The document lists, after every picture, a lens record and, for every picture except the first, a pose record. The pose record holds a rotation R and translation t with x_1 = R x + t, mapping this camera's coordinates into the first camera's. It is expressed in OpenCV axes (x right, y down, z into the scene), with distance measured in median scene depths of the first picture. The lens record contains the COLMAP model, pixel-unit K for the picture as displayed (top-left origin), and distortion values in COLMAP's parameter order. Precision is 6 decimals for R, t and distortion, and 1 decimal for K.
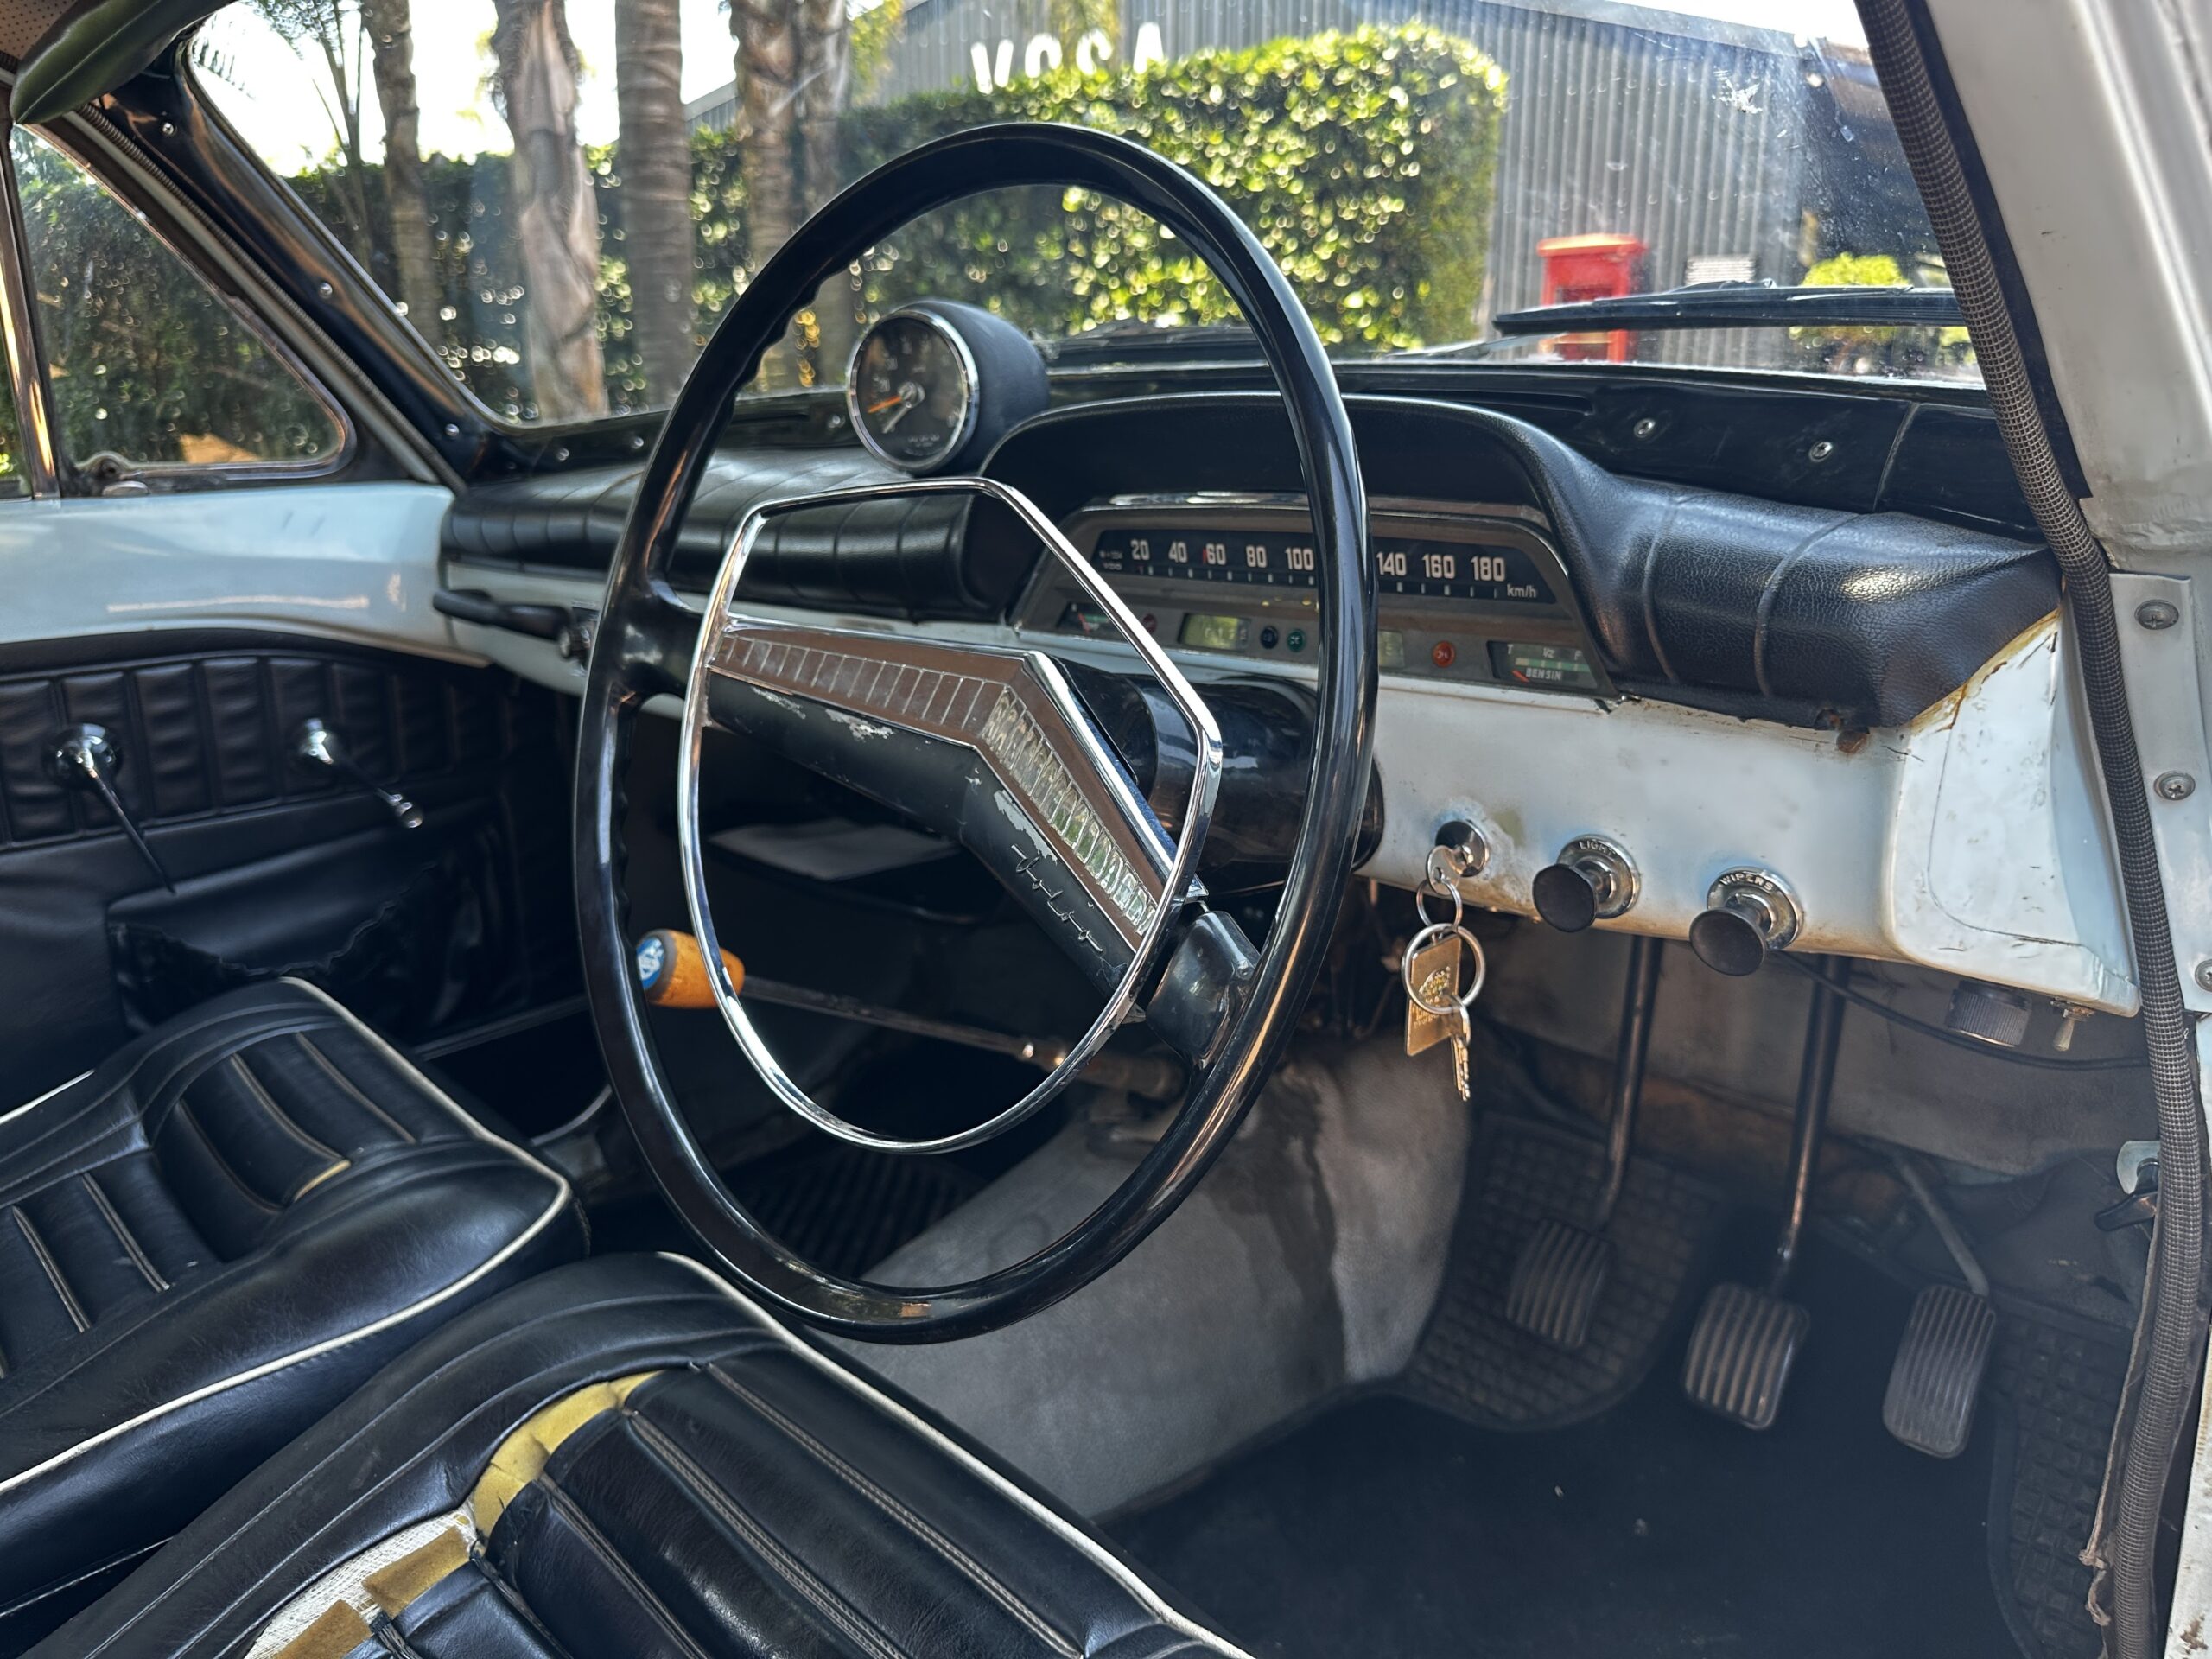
lens RADIAL K [[1581.7, 0, 1117.3], [0, 1581.7, 814.4], [0, 0, 1]] dist [0.036452, -0.051727]
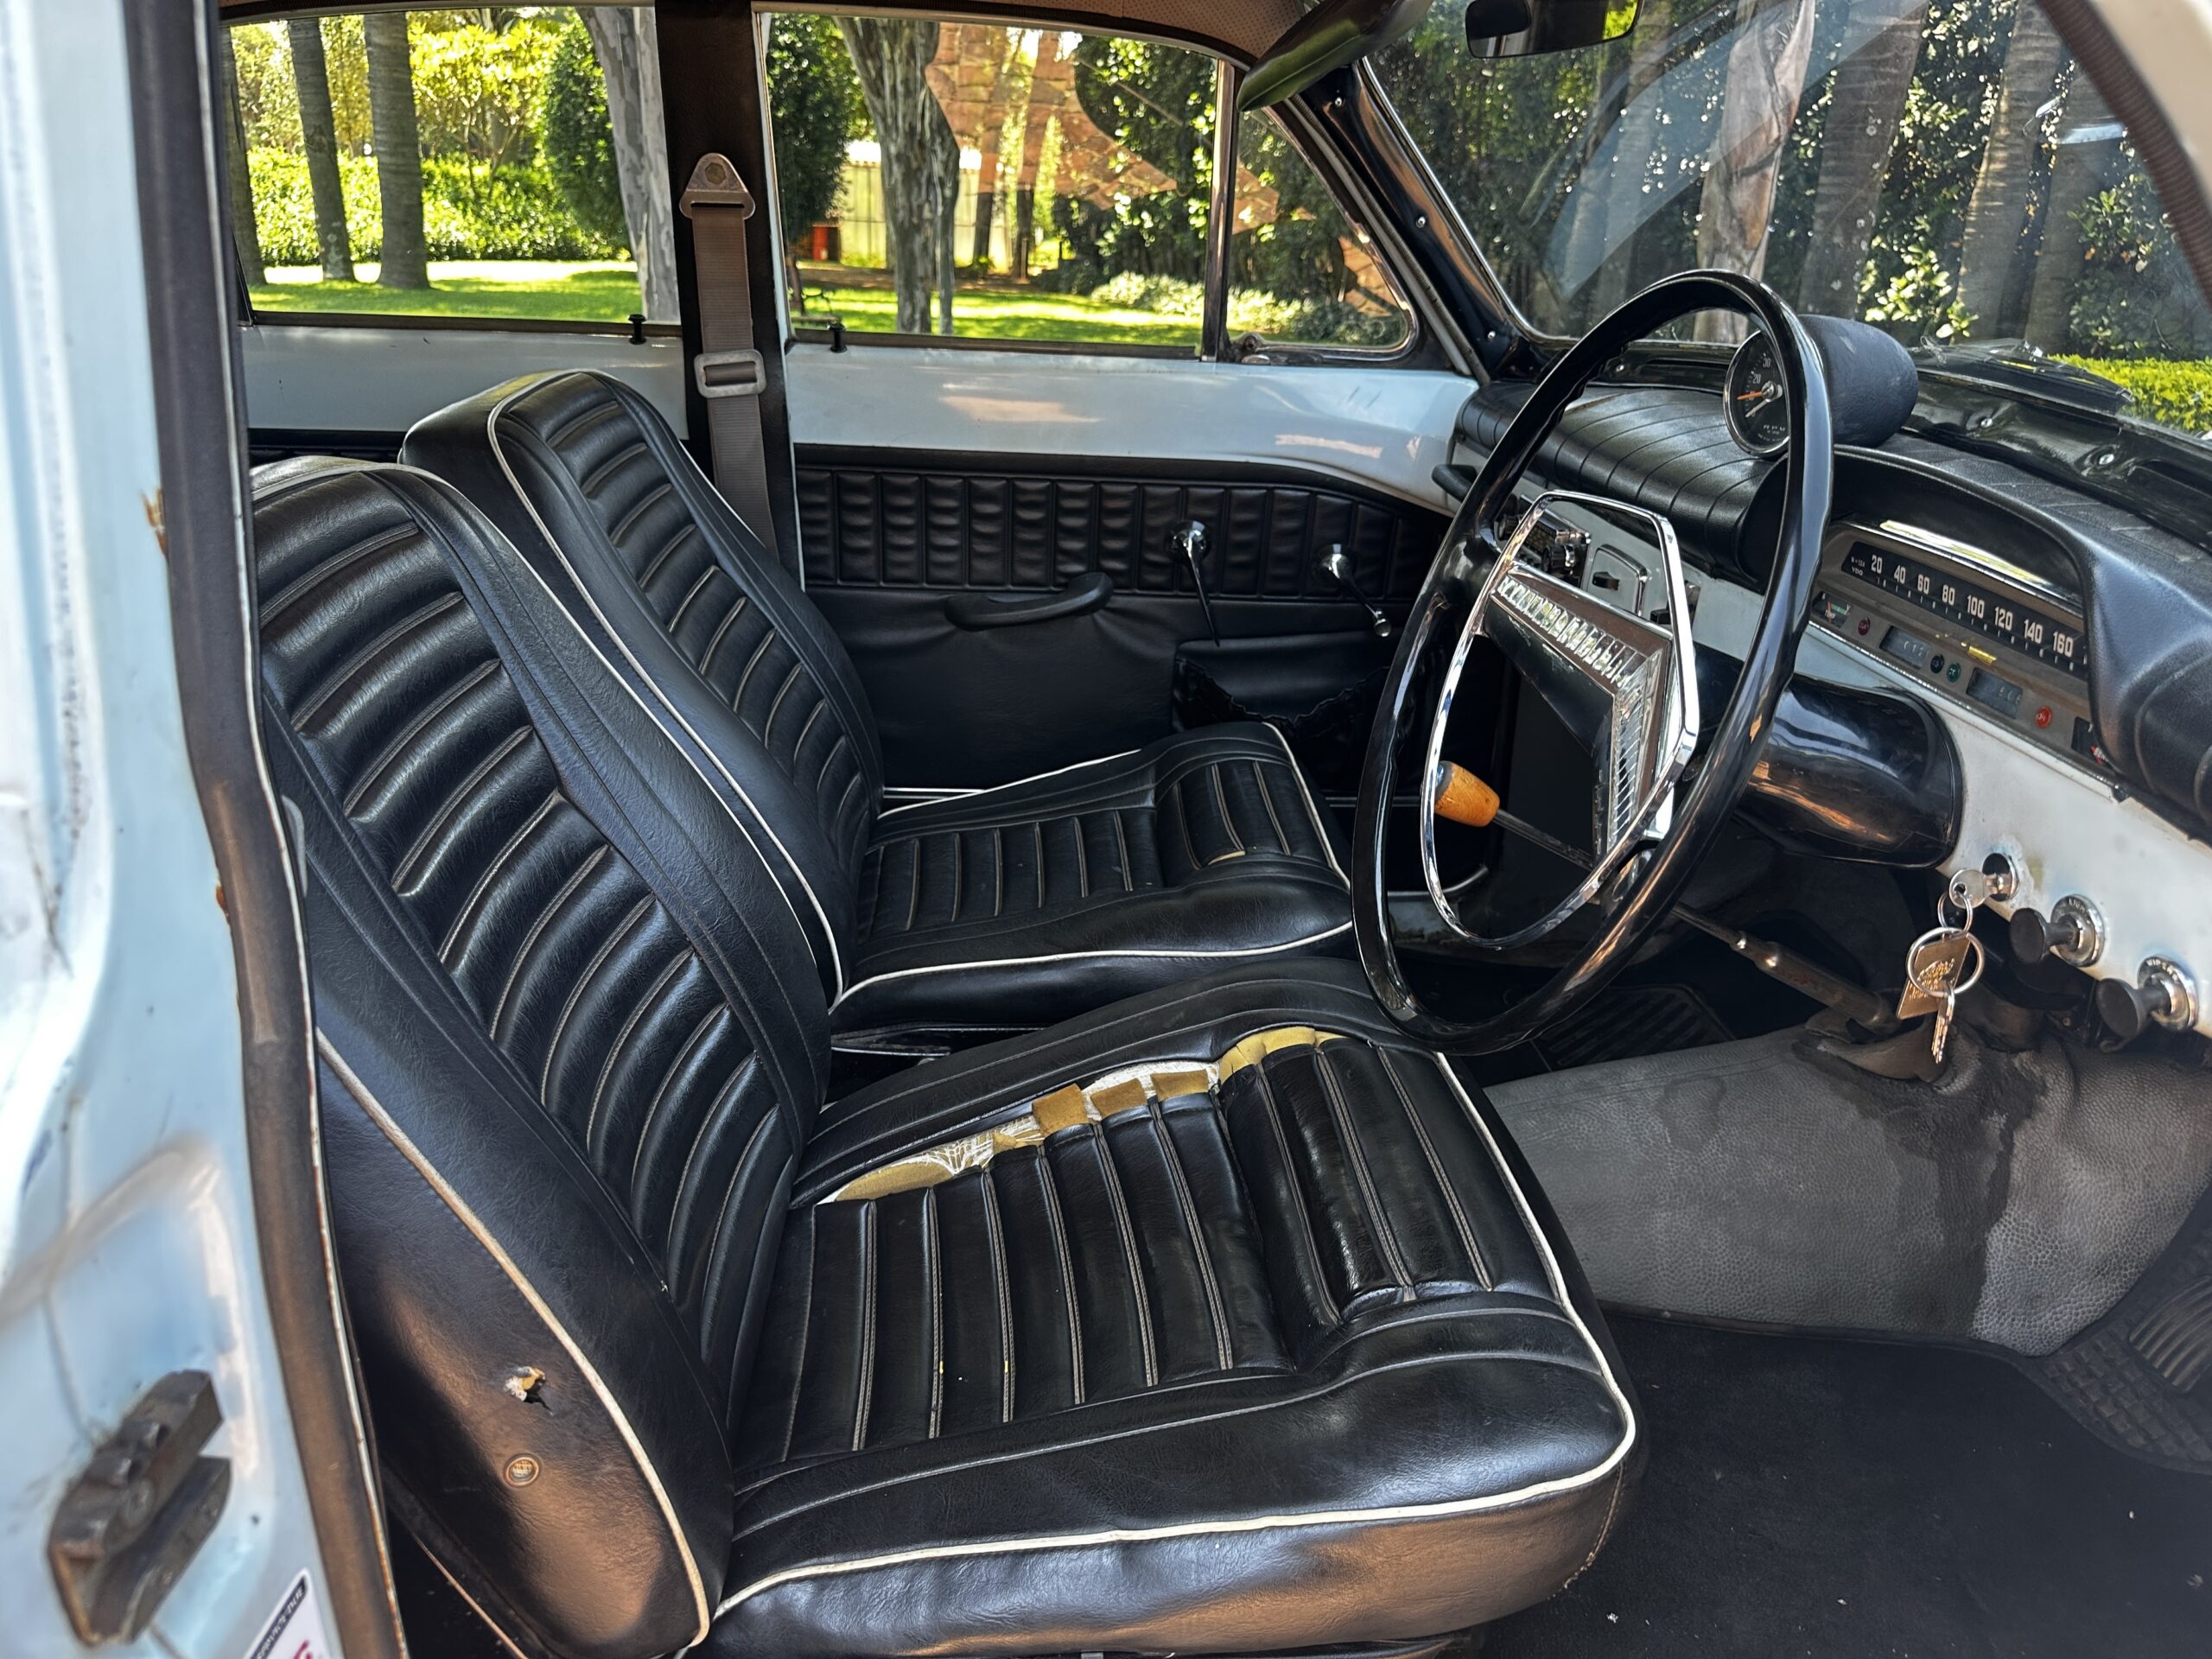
lens RADIAL K [[1581.7, 0, 1116.9], [0, 1581.7, 815.9], [0, 0, 1]] dist [0.036452, -0.051727]
pose [[0.762925, 0.293336, -0.576107, 0.224692], [-0.224142, 0.955880, 0.189878, -0.058829], [0.606387, -0.015733, 0.795014, -0.215347]]
